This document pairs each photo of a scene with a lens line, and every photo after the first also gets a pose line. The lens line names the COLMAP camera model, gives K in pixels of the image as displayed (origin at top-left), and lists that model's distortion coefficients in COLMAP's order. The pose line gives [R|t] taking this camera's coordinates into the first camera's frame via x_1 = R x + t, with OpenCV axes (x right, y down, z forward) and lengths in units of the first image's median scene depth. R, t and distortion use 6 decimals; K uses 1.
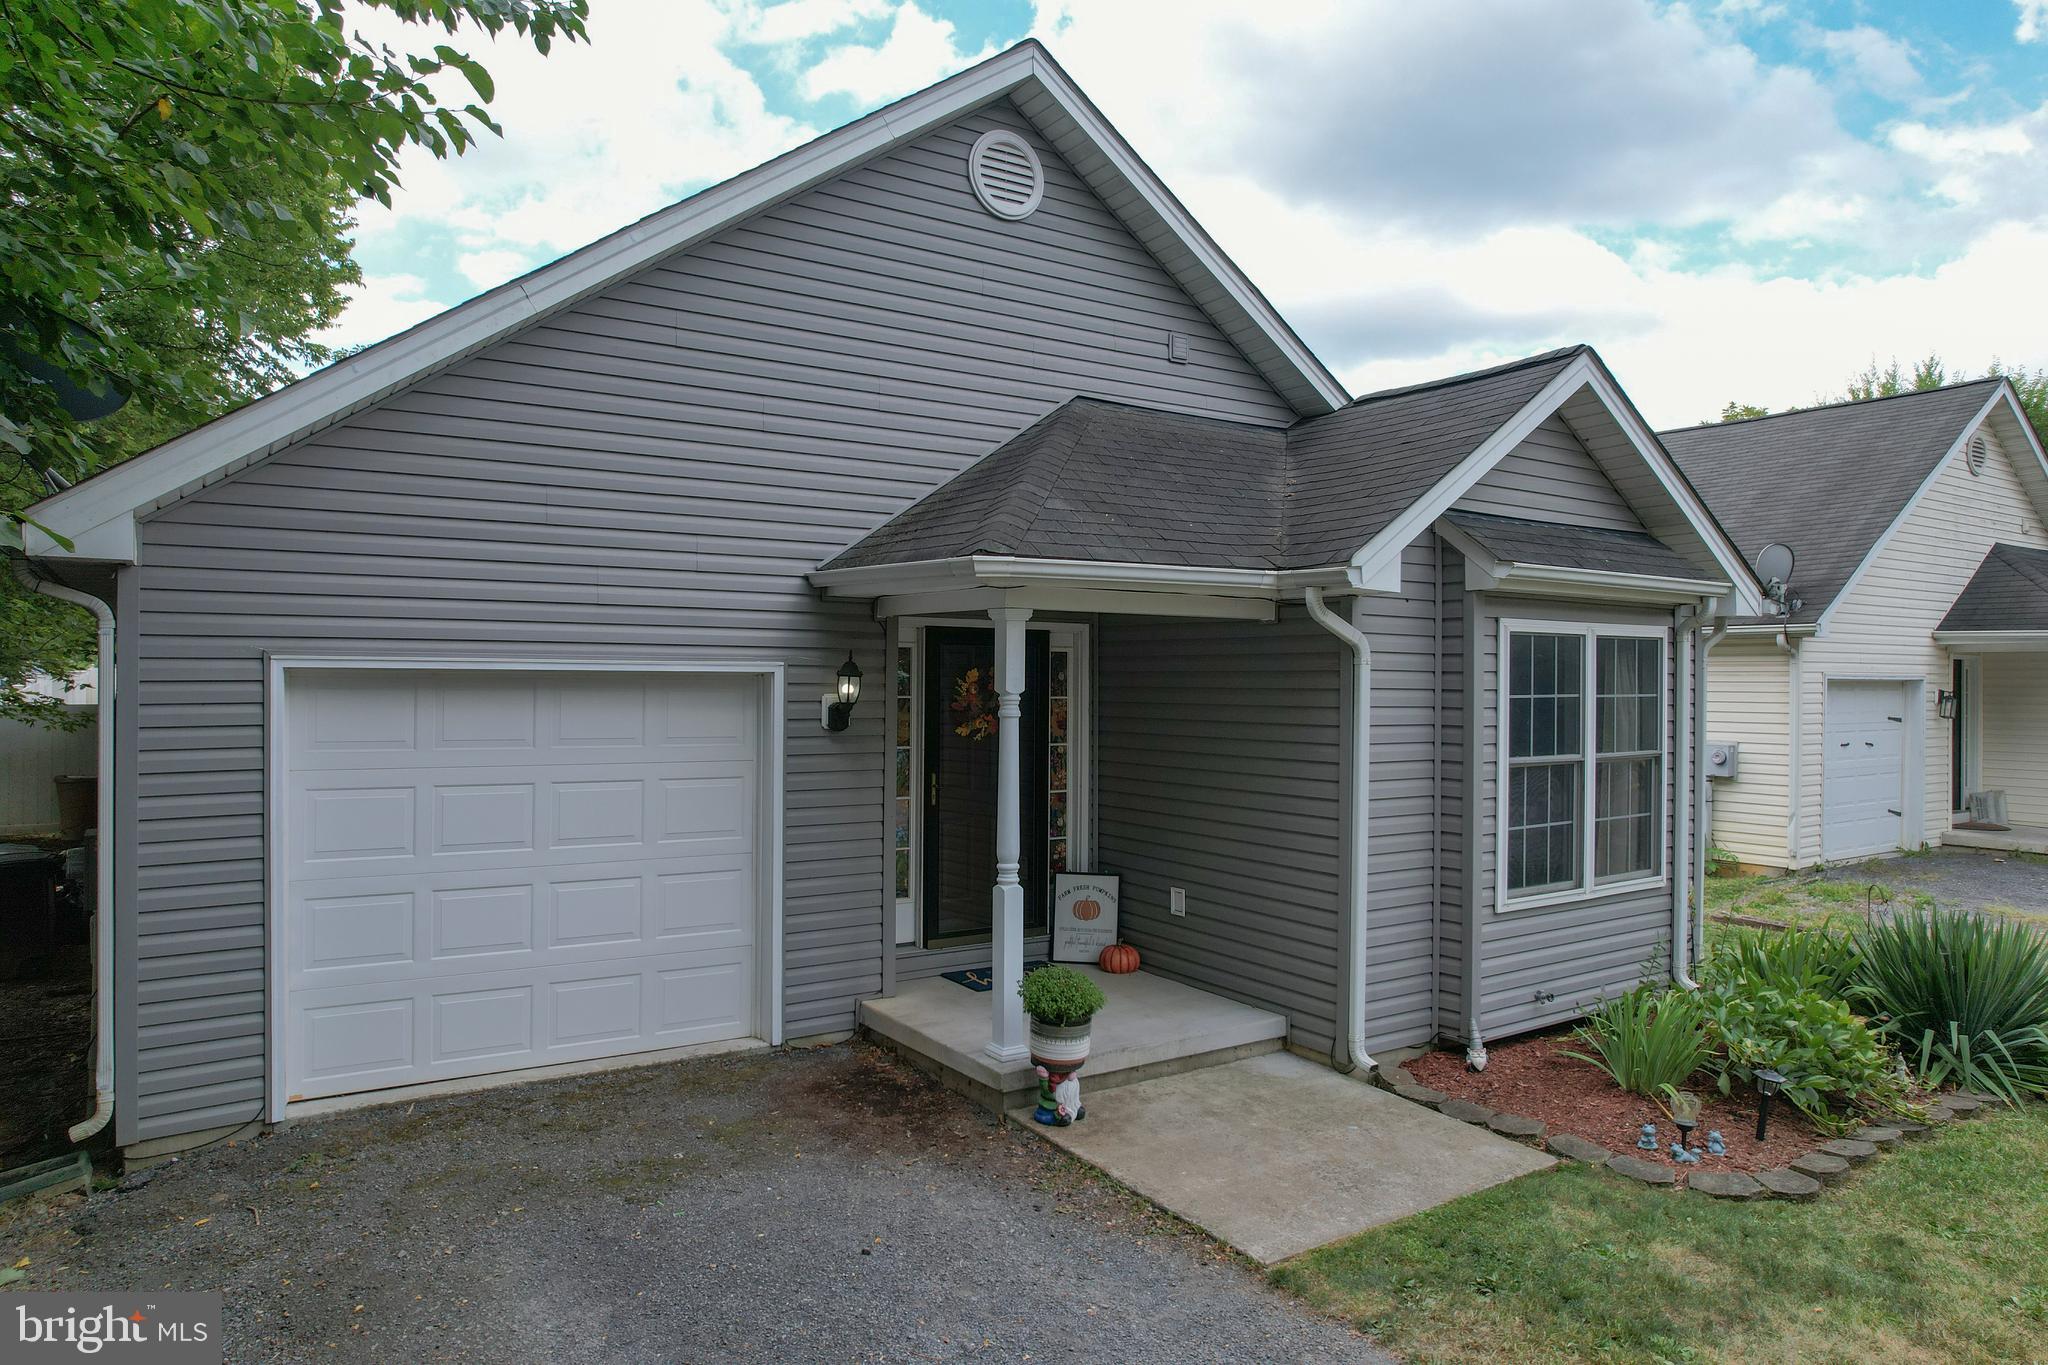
lens RADIAL K [[1299.2, 0, 1024.0], [0, 1299.2, 682.5], [0, 0, 1]] dist [-0.074339, 0.067902]
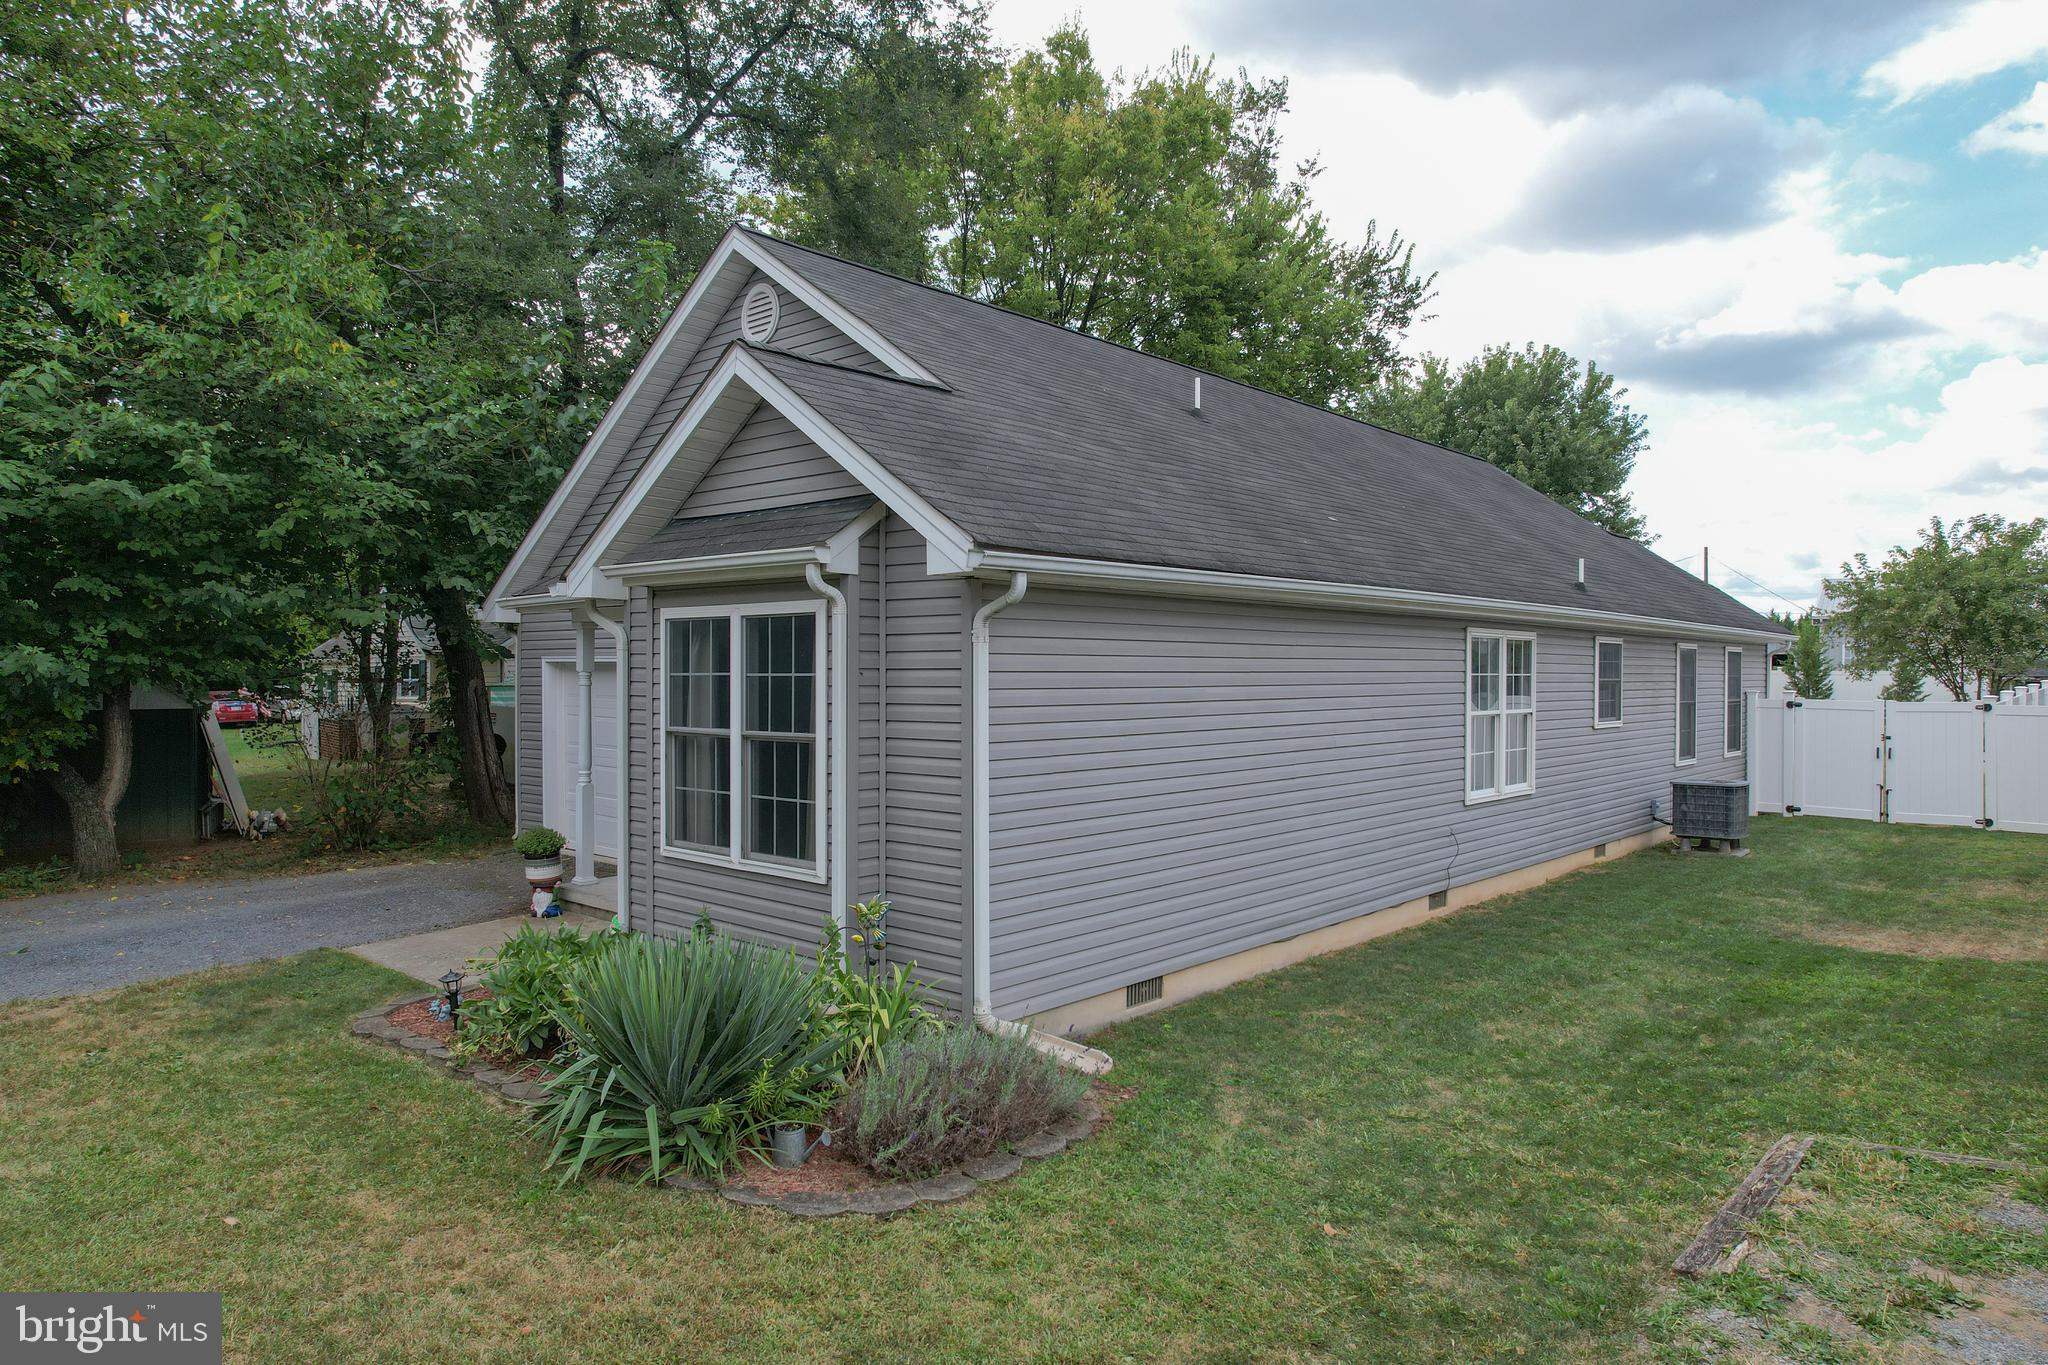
lens RADIAL K [[1299.2, 0, 1024.0], [0, 1299.2, 682.5], [0, 0, 1]] dist [-0.074339, 0.067902]
pose [[0.252611, 0.001822, -0.967566, 1.533349], [-0.003572, 0.999993, 0.000950, 0.015364], [0.967561, 0.003216, 0.252616, 0.970292]]
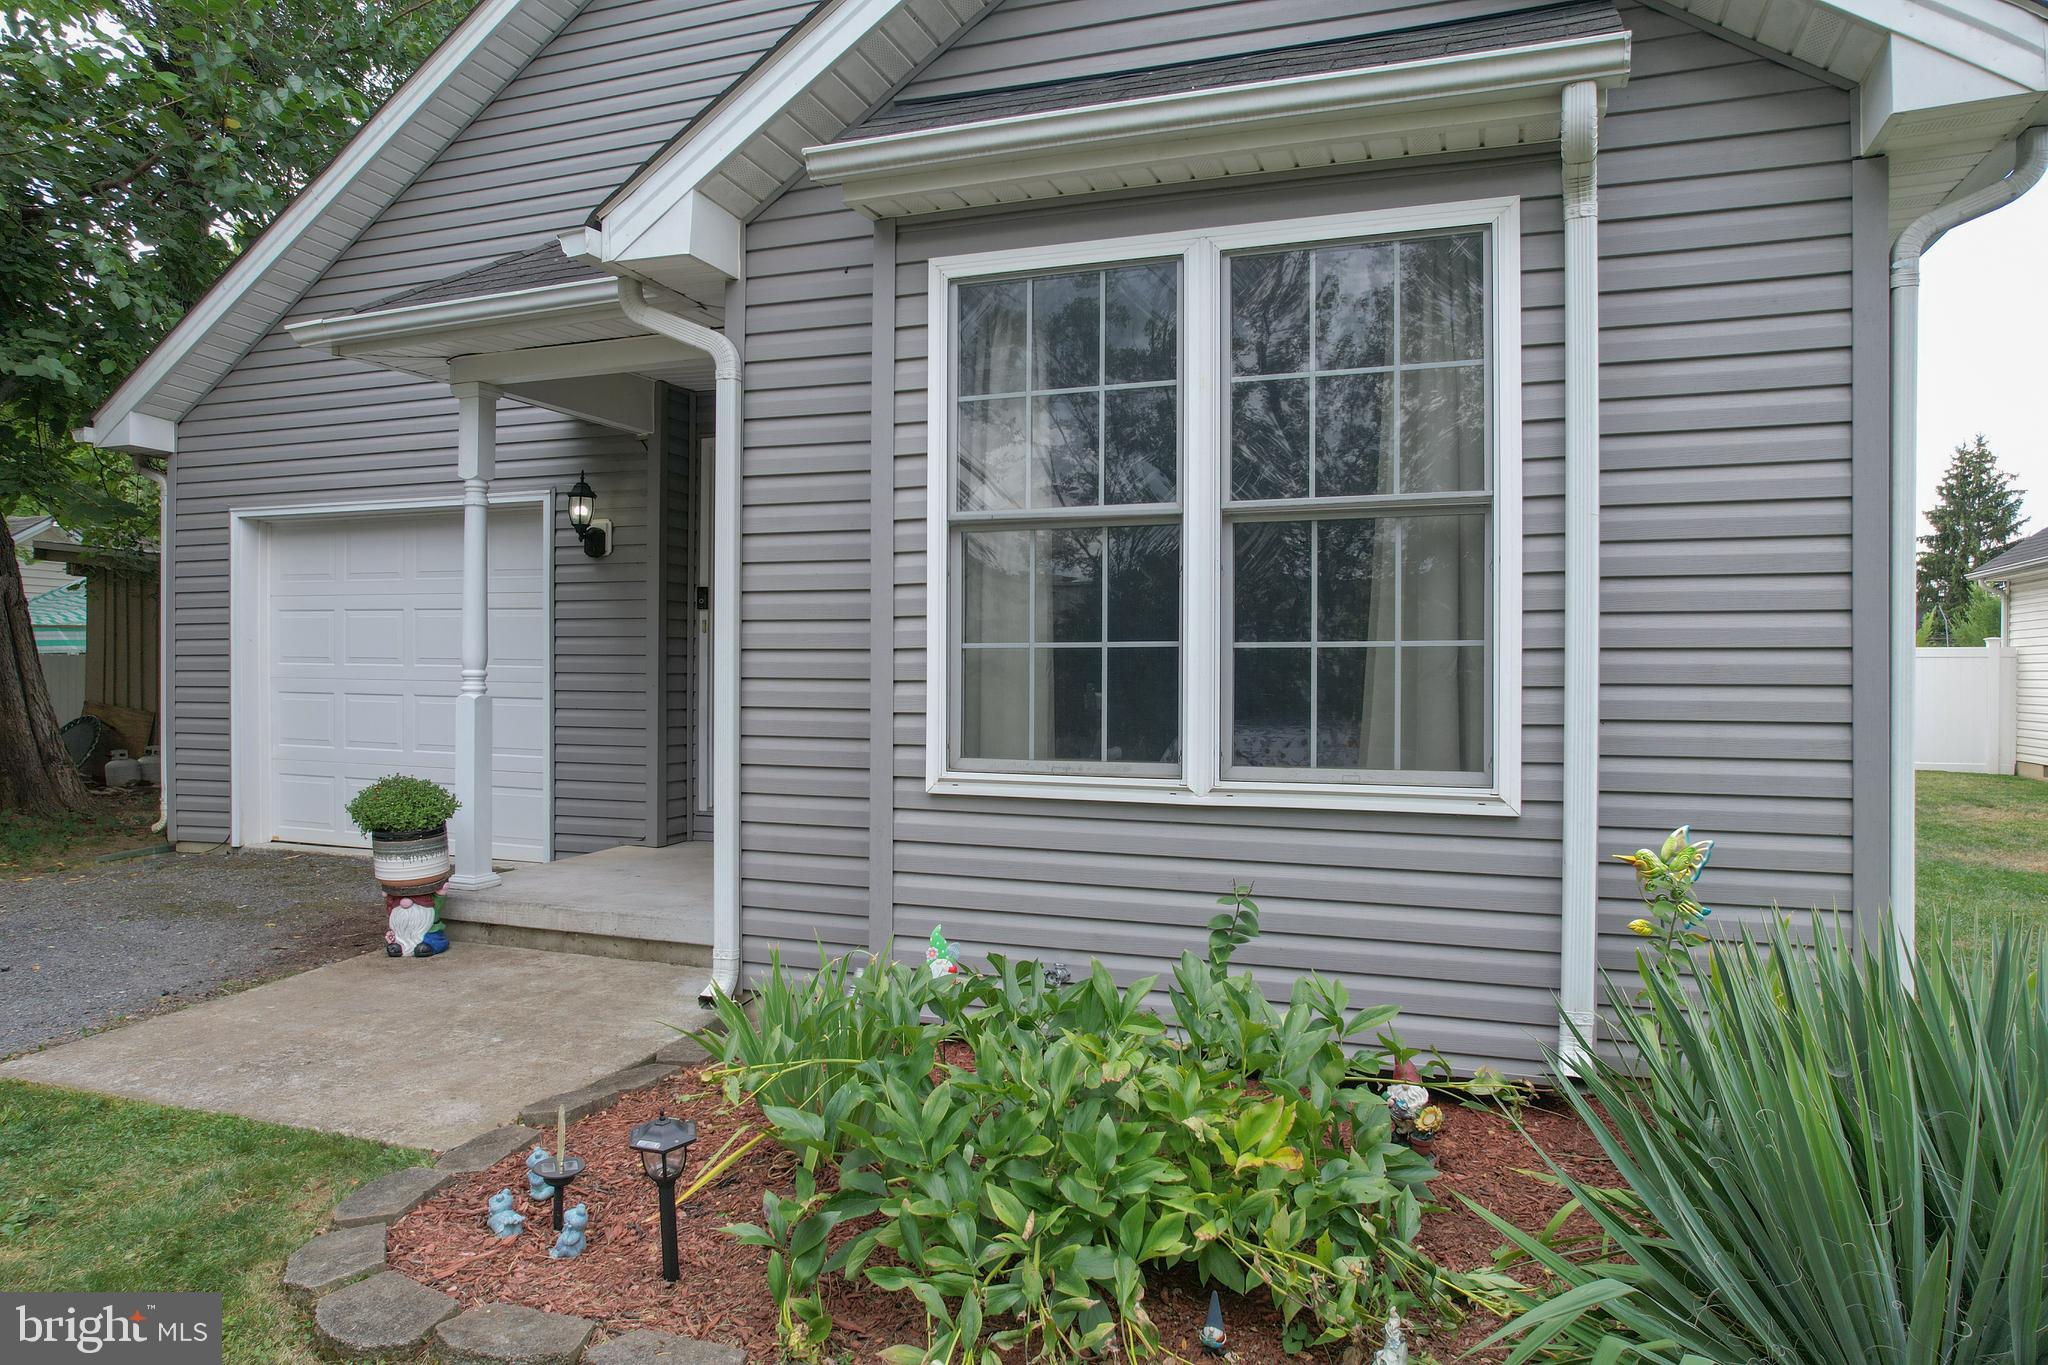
lens RADIAL K [[1299.2, 0, 1024.0], [0, 1299.2, 682.5], [0, 0, 1]] dist [-0.074339, 0.067902]
pose [[0.593042, 0.002703, -0.805167, 0.796029], [-0.003667, 0.999993, 0.000656, 0.124907], [0.805163, 0.002564, 0.593048, 0.667129]]
